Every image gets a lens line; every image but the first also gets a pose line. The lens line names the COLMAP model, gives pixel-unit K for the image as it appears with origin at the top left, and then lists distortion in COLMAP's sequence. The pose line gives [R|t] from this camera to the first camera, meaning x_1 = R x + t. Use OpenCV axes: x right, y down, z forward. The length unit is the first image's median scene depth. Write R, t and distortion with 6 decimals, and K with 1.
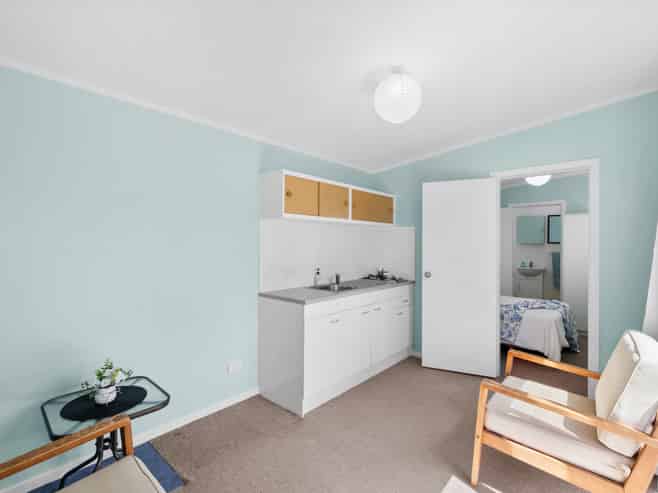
lens RADIAL K [[309.8, 0, 325.5], [0, 309.8, 244.1], [0, 0, 1]] dist [0.004229, -0.000257]
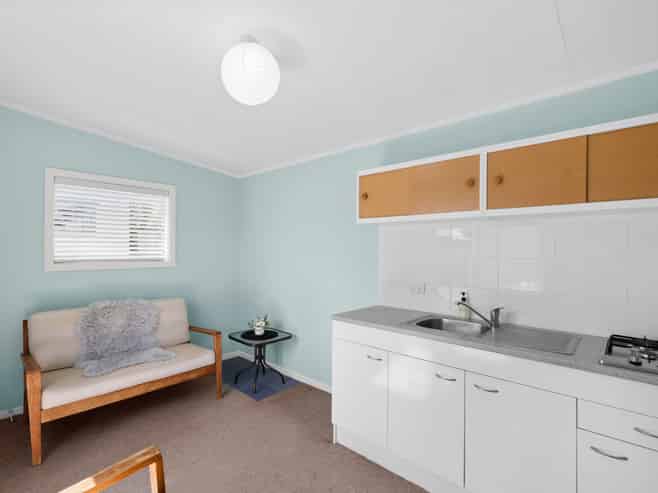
lens RADIAL K [[309.8, 0, 330.5], [0, 309.8, 250.5], [0, 0, 1]] dist [0.004229, -0.000257]
pose [[0.020325, -0.001396, -0.999792, 1.248481], [-0.014893, 0.999888, -0.001699, -0.007634], [0.999682, 0.014924, 0.020302, 1.453614]]
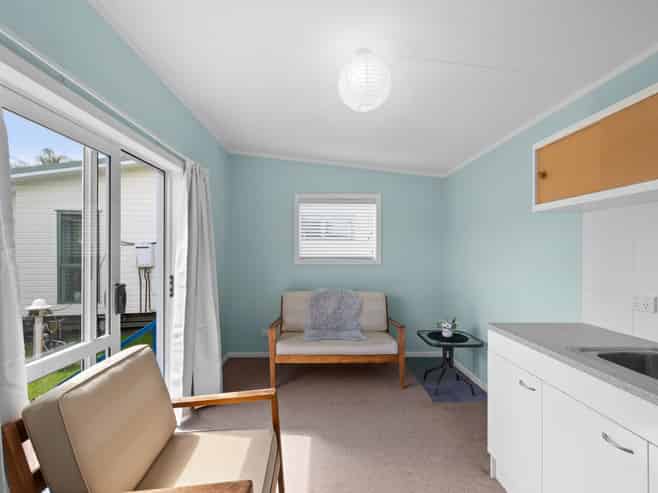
lens RADIAL K [[309.8, 0, 331.8], [0, 309.8, 250.4], [0, 0, 1]] dist [0.004229, -0.000257]
pose [[-0.688736, -0.001891, -0.725010, 1.120065], [-0.006385, 0.999974, 0.003457, 0.003436], [0.724984, 0.007010, -0.688730, 1.858880]]
